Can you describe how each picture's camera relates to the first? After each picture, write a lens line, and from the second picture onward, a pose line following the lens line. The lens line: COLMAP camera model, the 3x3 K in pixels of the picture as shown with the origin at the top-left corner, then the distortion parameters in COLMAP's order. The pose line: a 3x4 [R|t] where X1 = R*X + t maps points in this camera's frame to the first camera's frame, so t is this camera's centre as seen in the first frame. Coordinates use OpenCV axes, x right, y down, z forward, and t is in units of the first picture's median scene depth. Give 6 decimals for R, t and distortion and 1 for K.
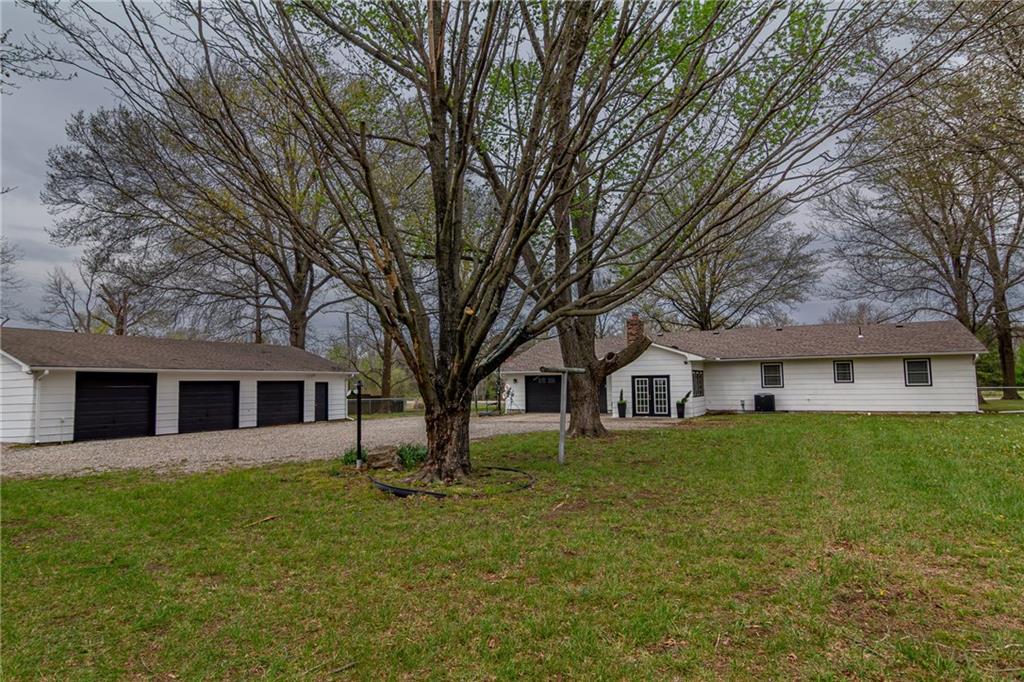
lens RADIAL K [[589.4, 0, 512.0], [0, 589.4, 341.0], [0, 0, 1]] dist [0.001261, 0.002151]
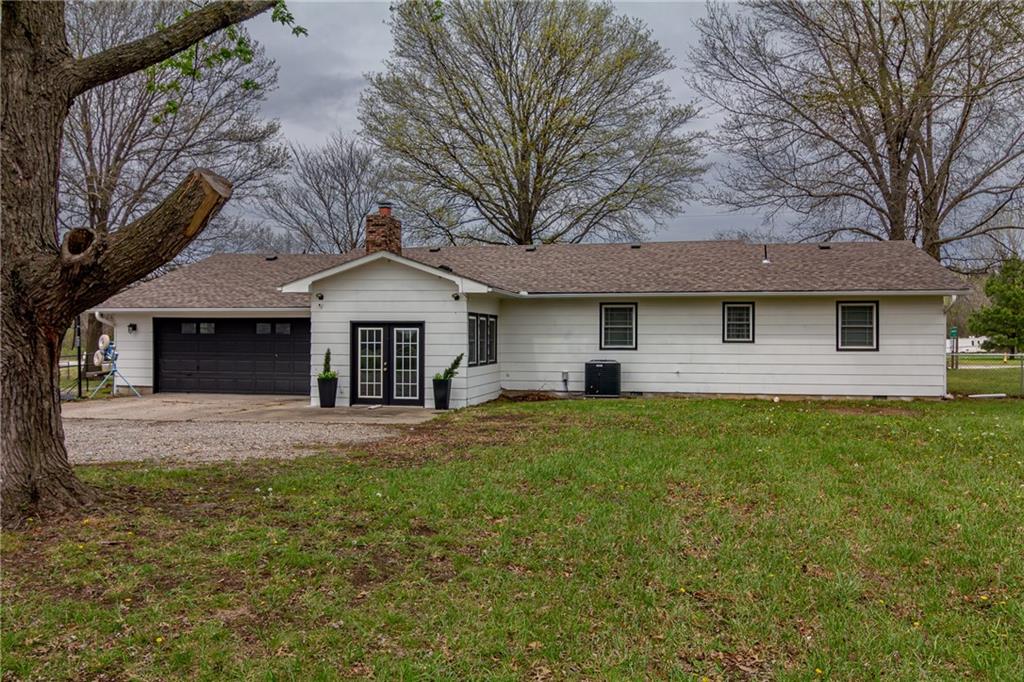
lens RADIAL K [[816.8, 0, 512.0], [0, 816.8, 341.0], [0, 0, 1]] dist [-0.003951, 0.005663]
pose [[0.962930, 0.015887, 0.269283, 0.150407], [-0.036808, 0.996666, 0.072821, 0.020990], [-0.267228, -0.080033, 0.960304, 0.315985]]
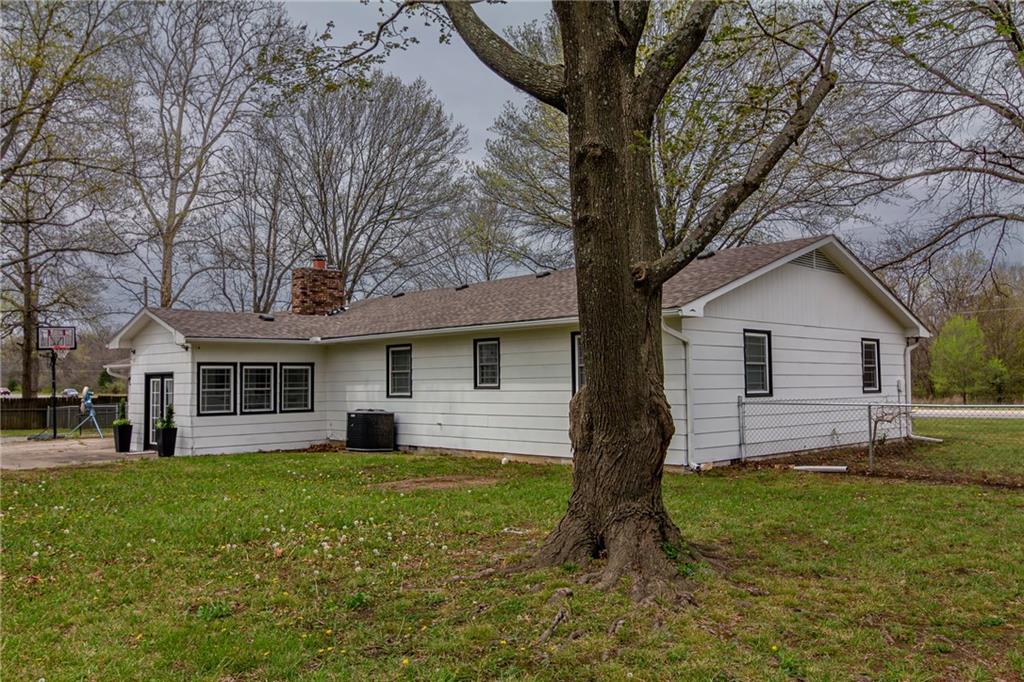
lens RADIAL K [[816.8, 0, 512.0], [0, 816.8, 341.0], [0, 0, 1]] dist [-0.003951, 0.005663]
pose [[0.946431, -0.014509, -0.322580, 0.755053], [0.023726, 0.999414, 0.024660, 0.019460], [0.322033, -0.030992, 0.946221, 0.409989]]
